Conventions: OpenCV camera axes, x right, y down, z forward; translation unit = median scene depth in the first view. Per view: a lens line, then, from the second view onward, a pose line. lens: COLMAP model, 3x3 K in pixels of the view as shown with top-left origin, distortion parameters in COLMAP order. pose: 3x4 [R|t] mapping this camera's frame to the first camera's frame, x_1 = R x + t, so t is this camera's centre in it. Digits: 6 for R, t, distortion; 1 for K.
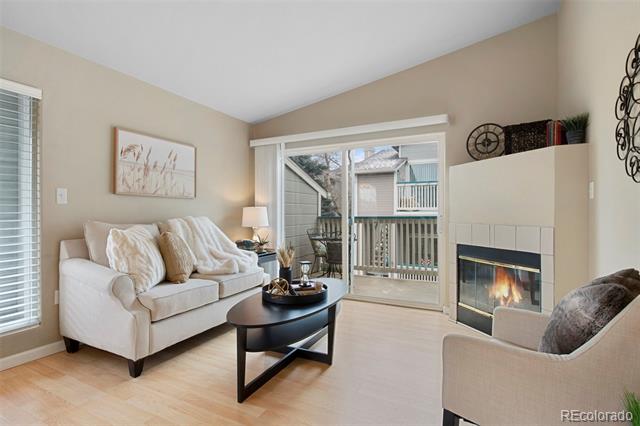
lens RADIAL K [[312.4, 0, 320.0], [0, 312.4, 213.0], [0, 0, 1]] dist [-0.000115, 0.000047]
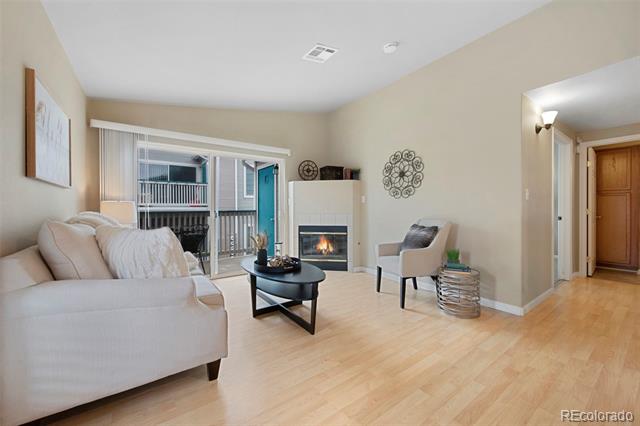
lens RADIAL K [[248.9, 0, 321.2], [0, 248.9, 210.0], [0, 0, 1]] dist [0.000214, -0.000091]
pose [[0.459183, -0.005416, 0.888325, -0.781119], [-0.000660, 0.999979, 0.006437, 0.001154], [-0.888341, -0.003542, 0.459170, 0.251938]]
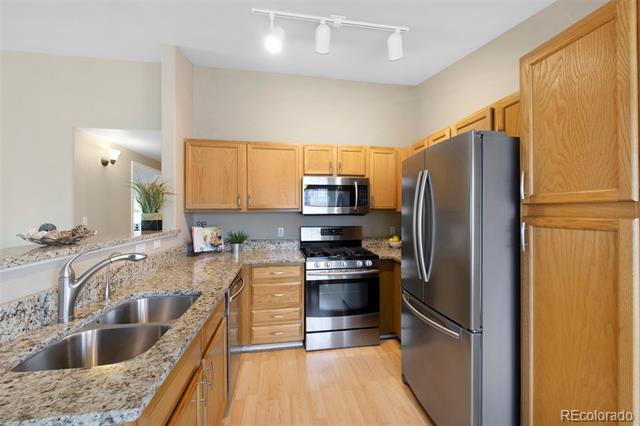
lens RADIAL K [[258.7, 0, 320.9], [0, 258.7, 209.8], [0, 0, 1]] dist [0.014127, 0.000003]
pose [[-0.592202, 0.008945, 0.805740, -0.987180], [0.000183, 0.999940, -0.010967, -0.084581], [-0.805790, -0.006347, -0.592168, -0.118276]]
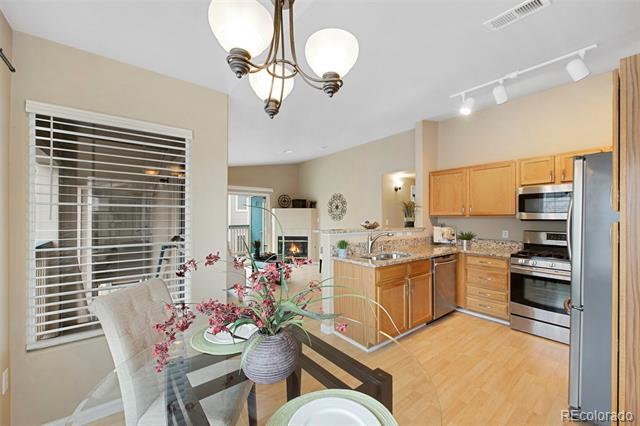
lens RADIAL K [[251.7, 0, 318.0], [0, 251.7, 216.5], [0, 0, 1]] dist [-0.000709, -0.000189]
pose [[0.421666, 0.004251, 0.906741, -1.532928], [-0.007548, 0.999971, -0.001178, -0.083699], [-0.906720, -0.006347, 0.421686, -0.298916]]
